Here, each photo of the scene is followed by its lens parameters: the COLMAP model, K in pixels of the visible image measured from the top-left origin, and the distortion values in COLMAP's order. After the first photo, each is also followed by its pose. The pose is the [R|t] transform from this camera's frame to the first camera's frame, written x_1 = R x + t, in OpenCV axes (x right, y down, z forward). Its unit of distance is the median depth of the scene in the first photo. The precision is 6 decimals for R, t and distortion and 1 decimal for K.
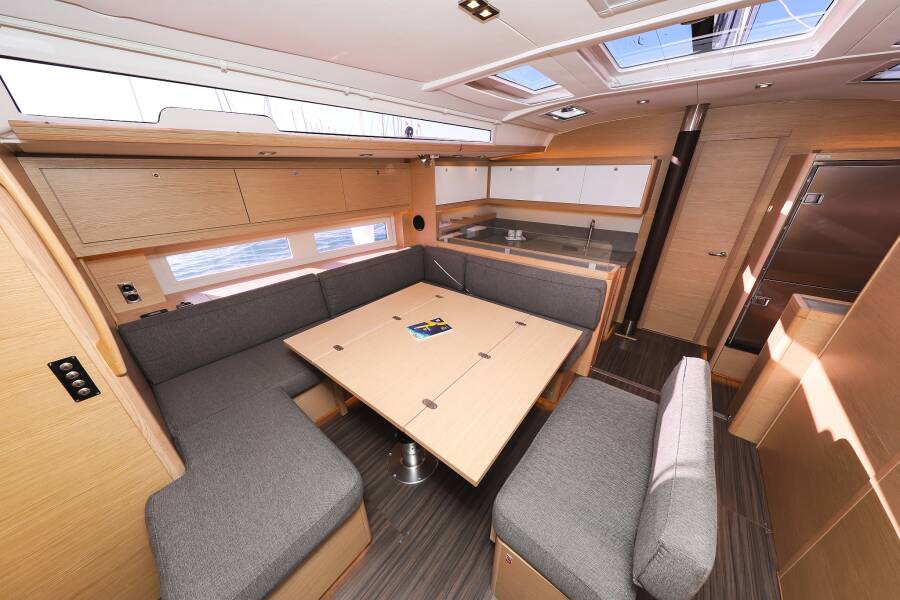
lens RADIAL K [[284.6, 0, 453.9], [0, 284.6, 302.3], [0, 0, 1]] dist [-0.000988, 0.000042]
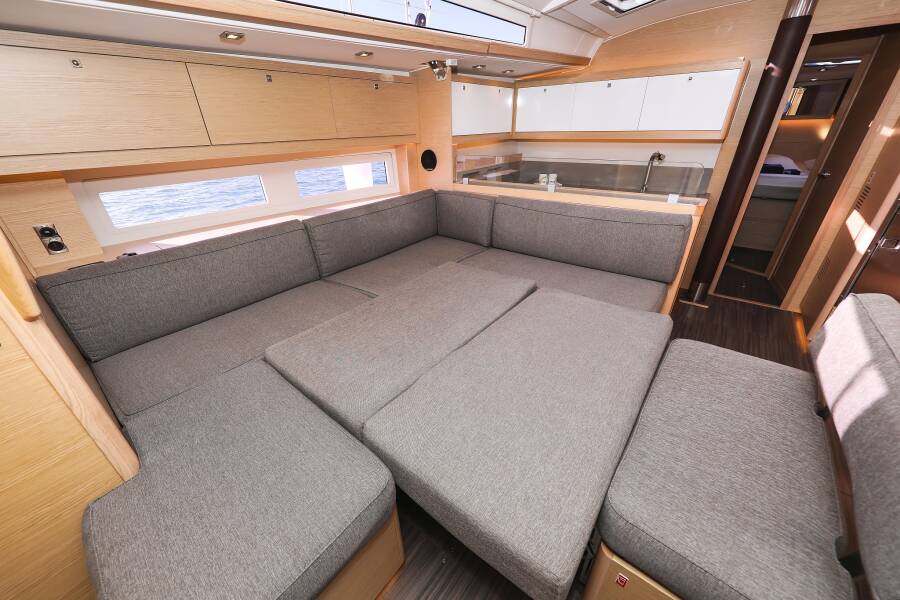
lens RADIAL K [[334.6, 0, 452.4], [0, 334.6, 301.8], [0, 0, 1]] dist [0.000947, -0.000862]
pose [[0.999774, -0.021108, -0.002400, -0.074679], [0.021195, 0.998744, 0.045390, 0.071866], [0.001439, -0.045431, 0.998966, 0.089979]]
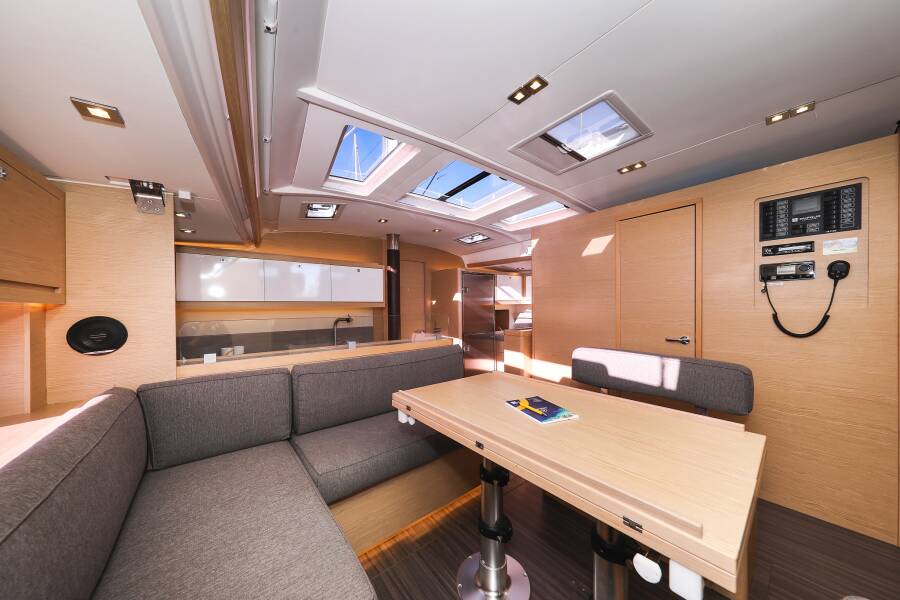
lens RADIAL K [[284.6, 0, 453.6], [0, 284.6, 305.3], [0, 0, 1]] dist [-0.000988, 0.000042]
pose [[0.214786, 0.008278, 0.976626, -0.448016], [0.424714, 0.899672, -0.101032, -0.081761], [-0.879480, 0.436487, 0.189722, 0.551197]]
